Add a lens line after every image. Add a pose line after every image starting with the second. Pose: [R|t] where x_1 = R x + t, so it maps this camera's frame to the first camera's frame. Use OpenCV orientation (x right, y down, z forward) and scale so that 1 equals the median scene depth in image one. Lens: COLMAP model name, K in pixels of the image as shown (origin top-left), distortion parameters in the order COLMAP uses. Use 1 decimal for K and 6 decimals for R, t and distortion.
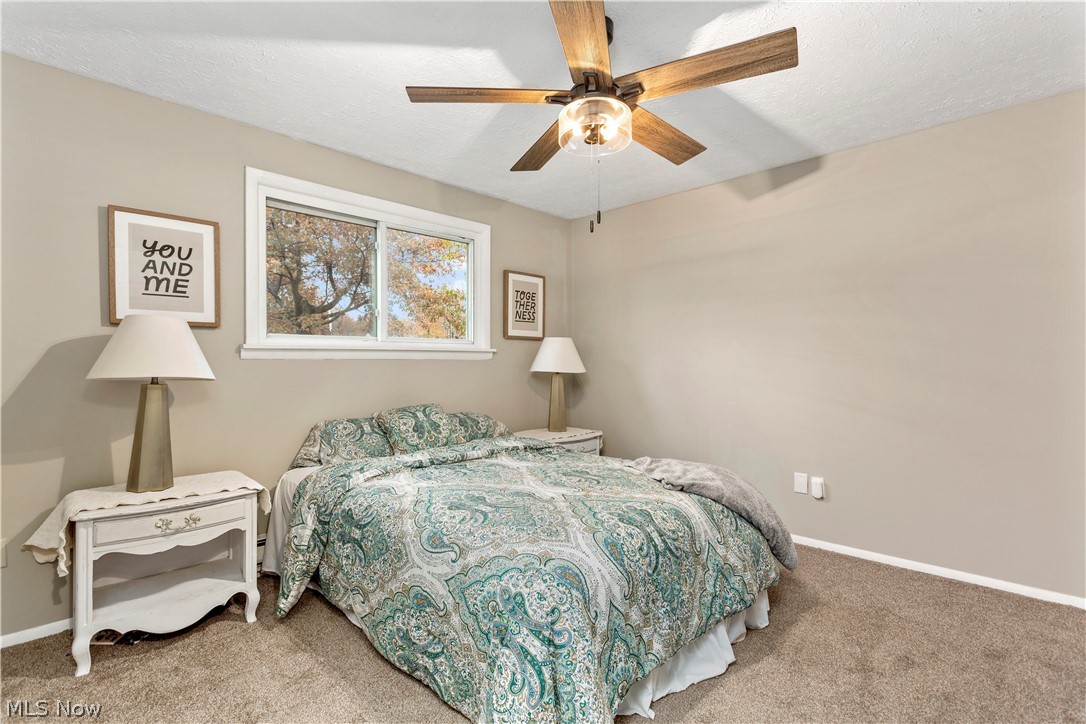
lens RADIAL K [[508.3, 0, 544.5], [0, 508.3, 363.2], [0, 0, 1]] dist [0.001515, 0.000928]
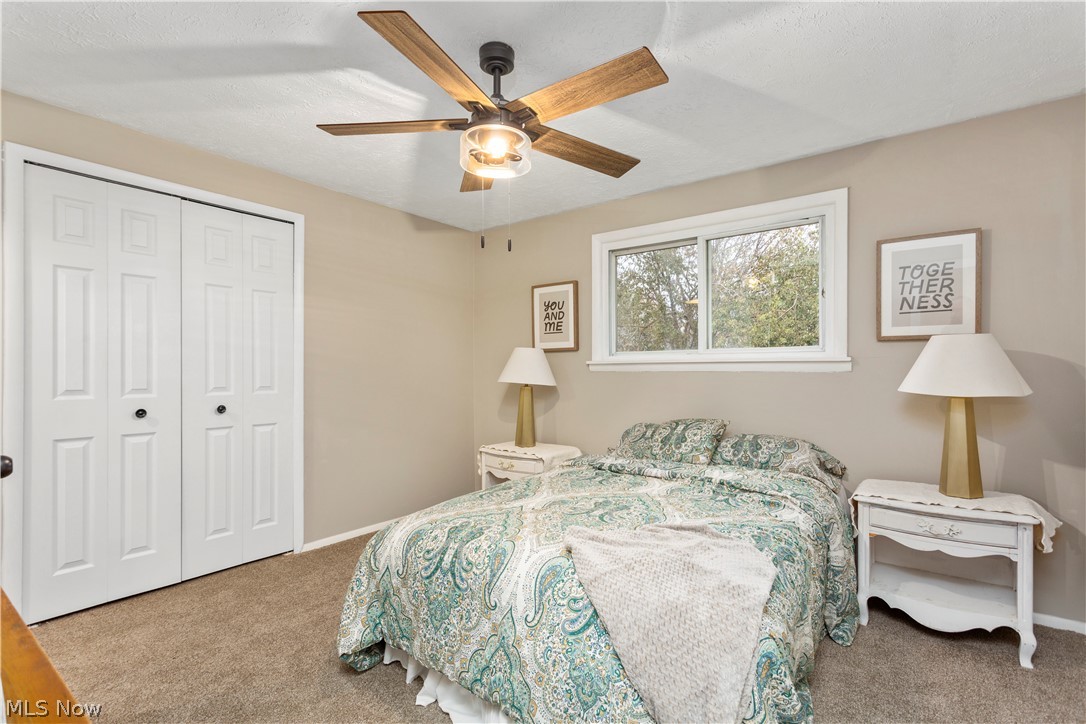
lens RADIAL K [[495.7, 0, 543.8], [0, 495.7, 381.3], [0, 0, 1]] dist [-0.026956, 0.000254]
pose [[0.144909, 0.025546, -0.989115, 0.836429], [0.000703, 0.999664, 0.025921, -0.017347], [0.989445, -0.004451, 0.144842, 0.726733]]
